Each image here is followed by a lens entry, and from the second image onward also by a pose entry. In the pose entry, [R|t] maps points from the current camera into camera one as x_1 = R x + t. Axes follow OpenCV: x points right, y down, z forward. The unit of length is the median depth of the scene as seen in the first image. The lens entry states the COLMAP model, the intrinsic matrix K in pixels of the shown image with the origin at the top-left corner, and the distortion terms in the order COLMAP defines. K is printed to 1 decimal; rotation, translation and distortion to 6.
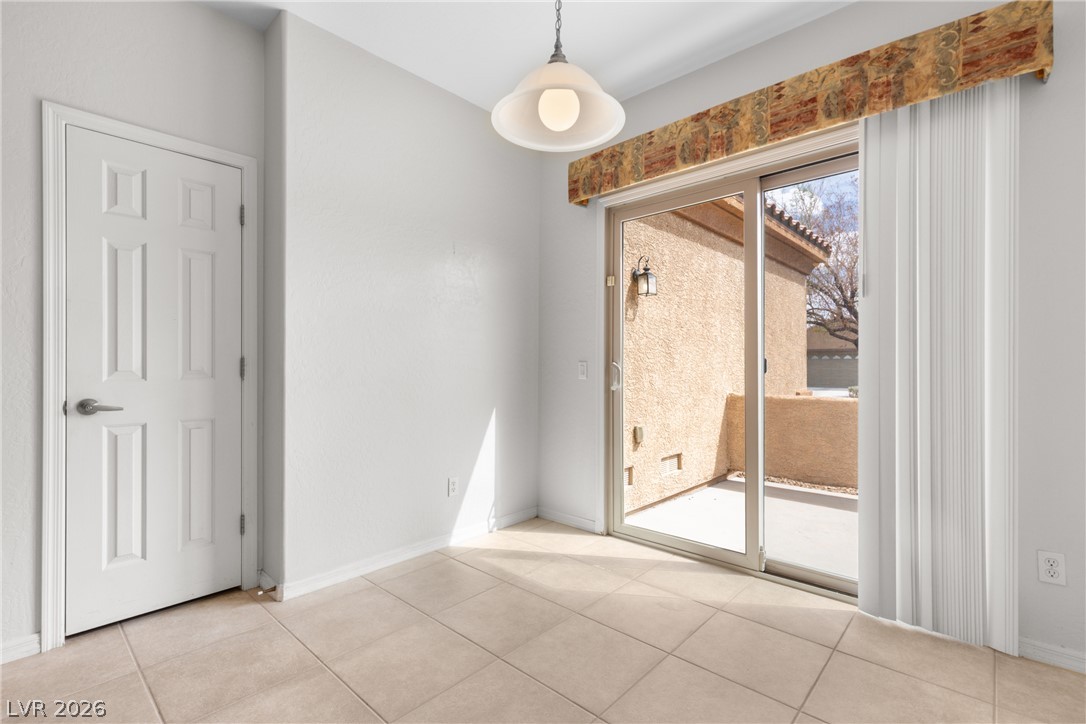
lens RADIAL K [[490.1, 0, 545.6], [0, 490.1, 363.5], [0, 0, 1]] dist [0.002777, 0.000368]
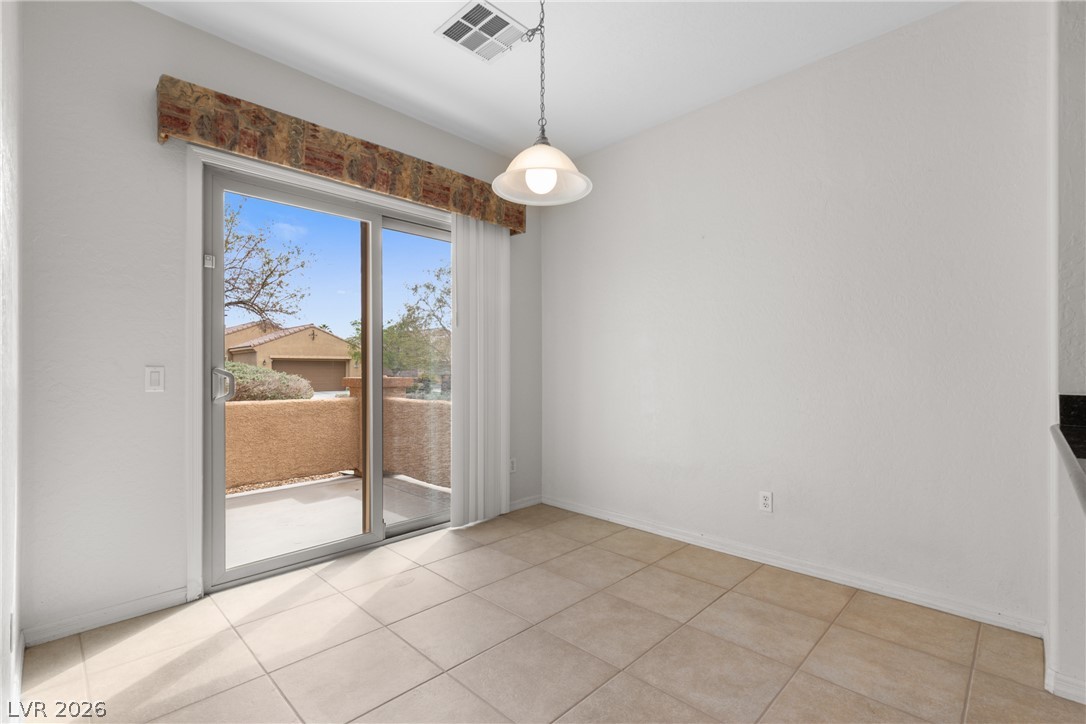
lens RADIAL K [[489.7, 0, 548.2], [0, 489.7, 369.2], [0, 0, 1]] dist [0.003039, 0.000284]
pose [[0.030263, -0.000843, 0.999542, -0.805521], [0.000293, 1.000000, 0.000835, -0.000766], [-0.999542, 0.000267, 0.030264, 0.584206]]
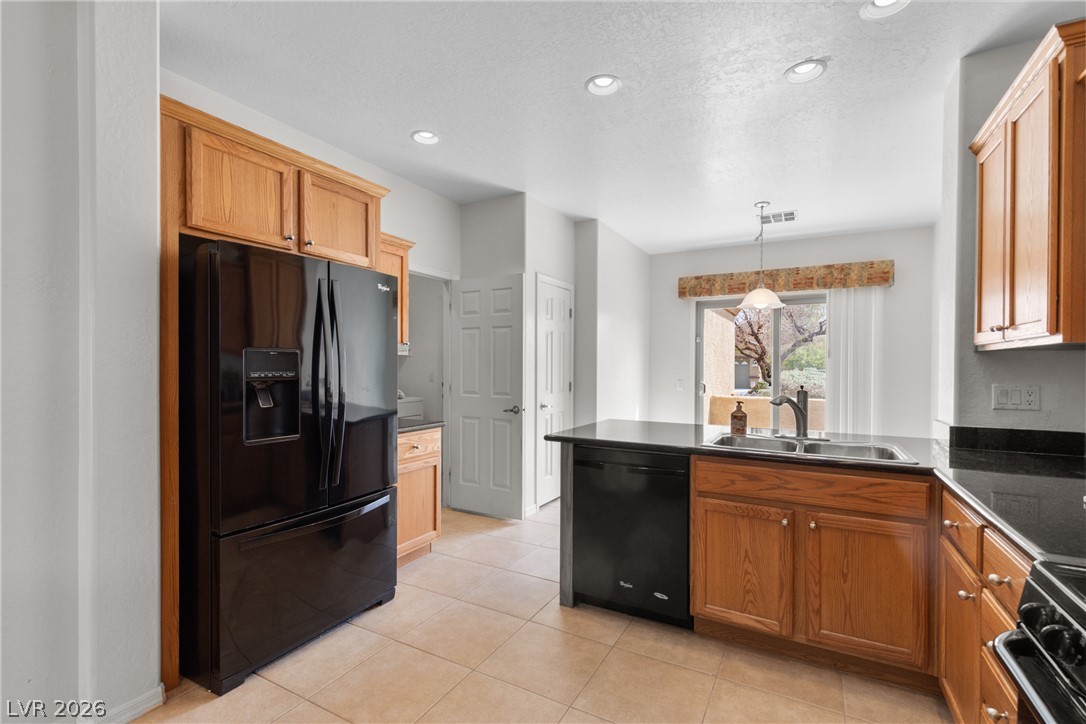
lens RADIAL K [[481.5, 0, 545.4], [0, 481.5, 368.7], [0, 0, 1]] dist [0.001054, -0.000096]
pose [[0.972619, 0.005060, 0.232350, -1.167896], [-0.006435, 0.999966, 0.005161, -0.077329], [-0.232316, -0.006515, 0.972619, -0.926158]]
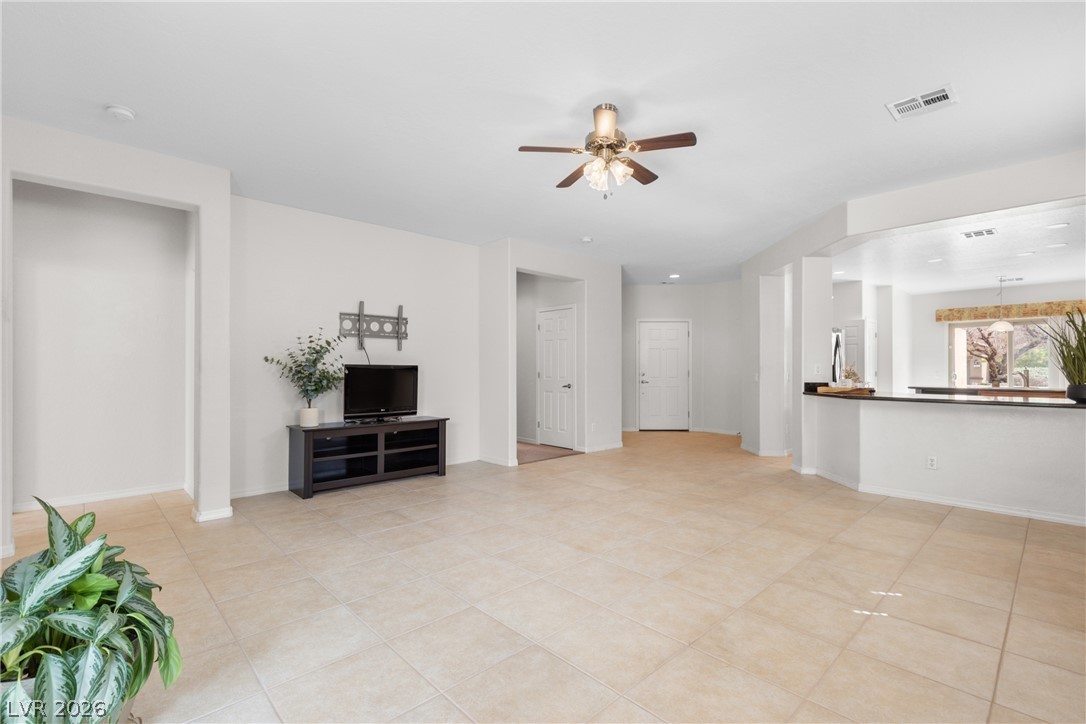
lens RADIAL K [[490.1, 0, 545.6], [0, 490.1, 363.5], [0, 0, 1]] dist [0.002777, 0.000368]
pose [[0.997687, 0.001076, -0.067969, -2.928113], [-0.001874, 0.999930, -0.011681, -0.026775], [0.067952, 0.011781, 0.997619, -3.022920]]
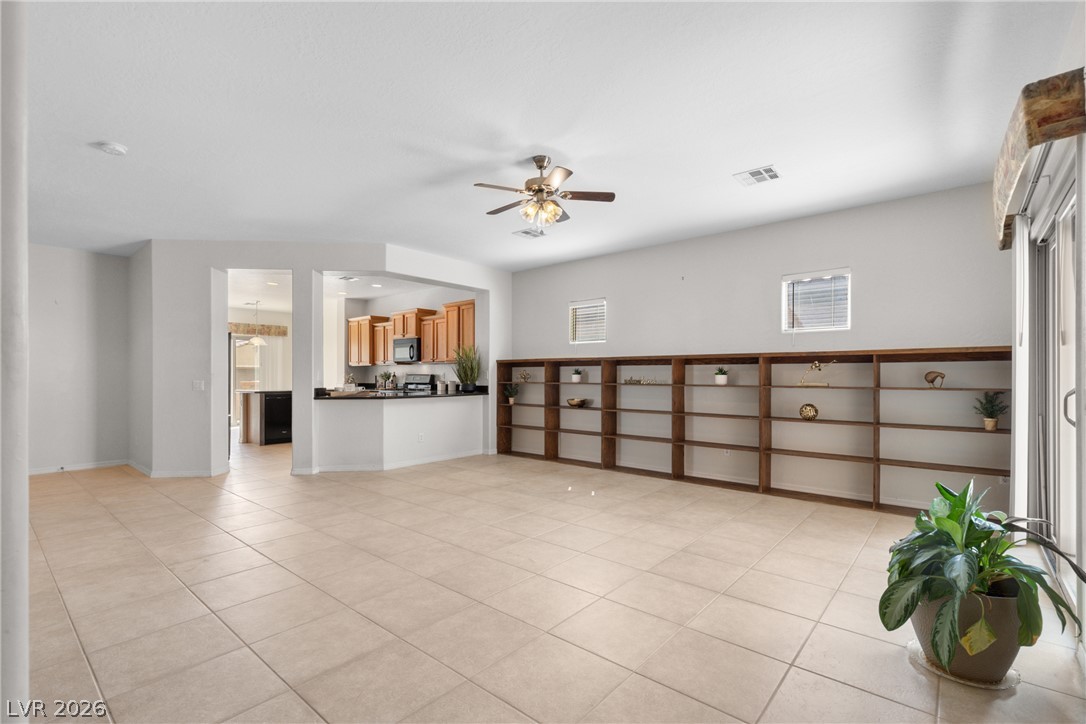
lens RADIAL K [[489.7, 0, 548.2], [0, 489.7, 369.2], [0, 0, 1]] dist [0.003039, 0.000284]
pose [[-0.037685, 0.012936, 0.999206, -4.334657], [0.001294, 0.999916, -0.012897, -0.029502], [-0.999289, 0.000807, -0.037698, -1.759639]]
